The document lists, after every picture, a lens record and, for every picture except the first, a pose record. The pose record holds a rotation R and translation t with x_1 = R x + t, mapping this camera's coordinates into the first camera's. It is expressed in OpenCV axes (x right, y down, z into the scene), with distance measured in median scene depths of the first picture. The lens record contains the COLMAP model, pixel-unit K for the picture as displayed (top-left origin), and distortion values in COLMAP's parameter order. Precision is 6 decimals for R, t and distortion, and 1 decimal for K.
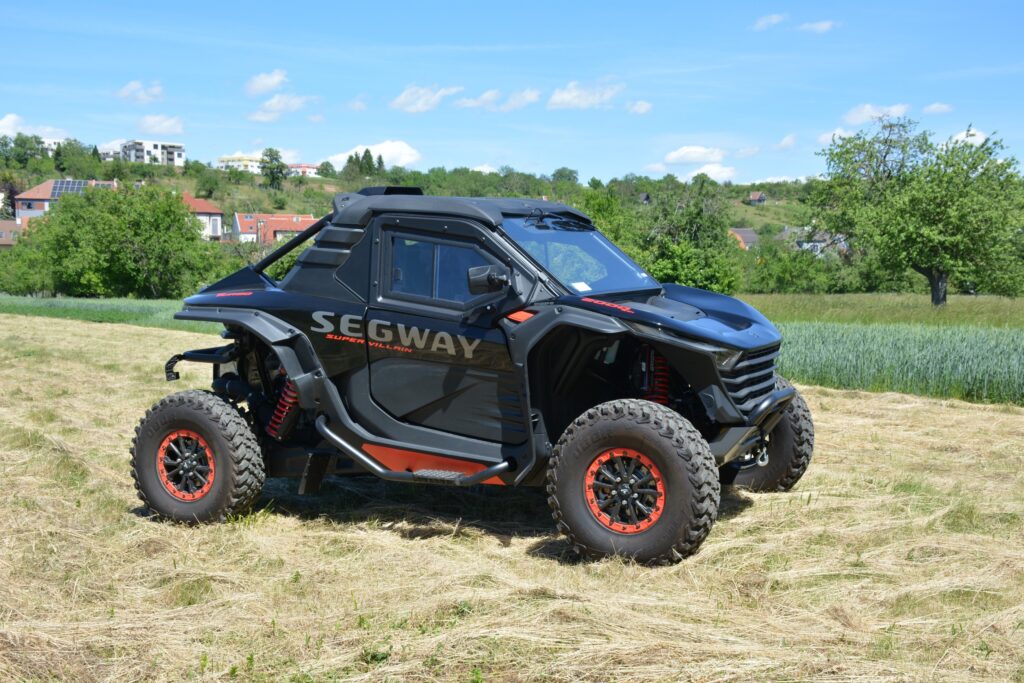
lens RADIAL K [[1292.3, 0, 512.0], [0, 1292.3, 341.5], [0, 0, 1]] dist [0.077226, 0.010627]
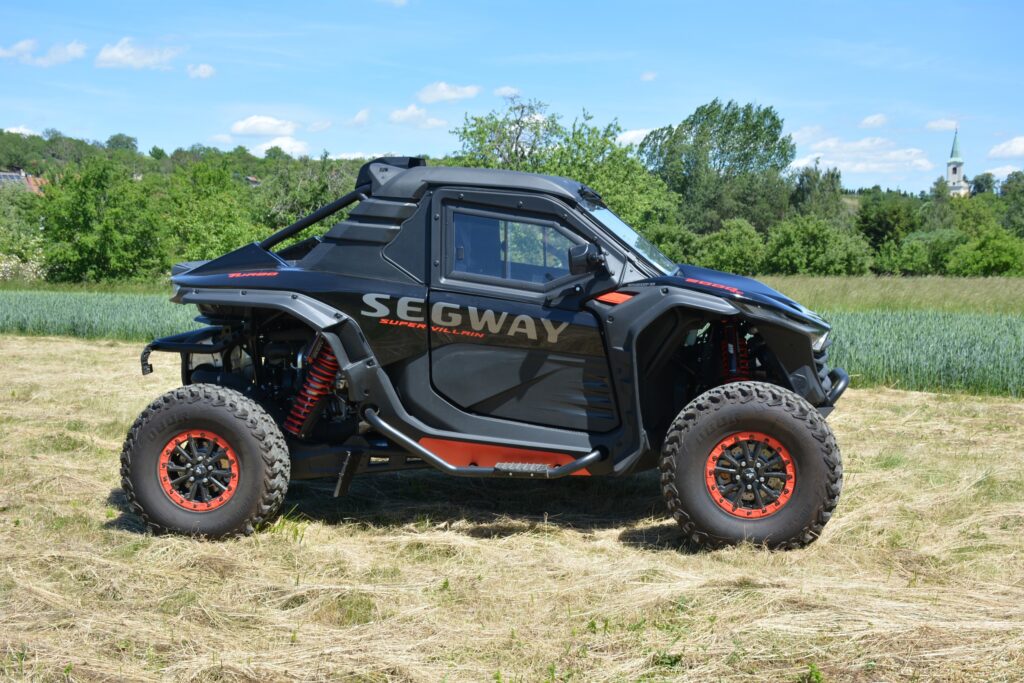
lens RADIAL K [[1364.1, 0, 512.0], [0, 1364.1, 341.5], [0, 0, 1]] dist [0.125910, 0.110088]
pose [[0.948371, -0.014103, 0.316848, -0.361465], [0.010443, 0.999858, 0.013249, -0.001425], [-0.316990, -0.009256, 0.948384, 0.063171]]
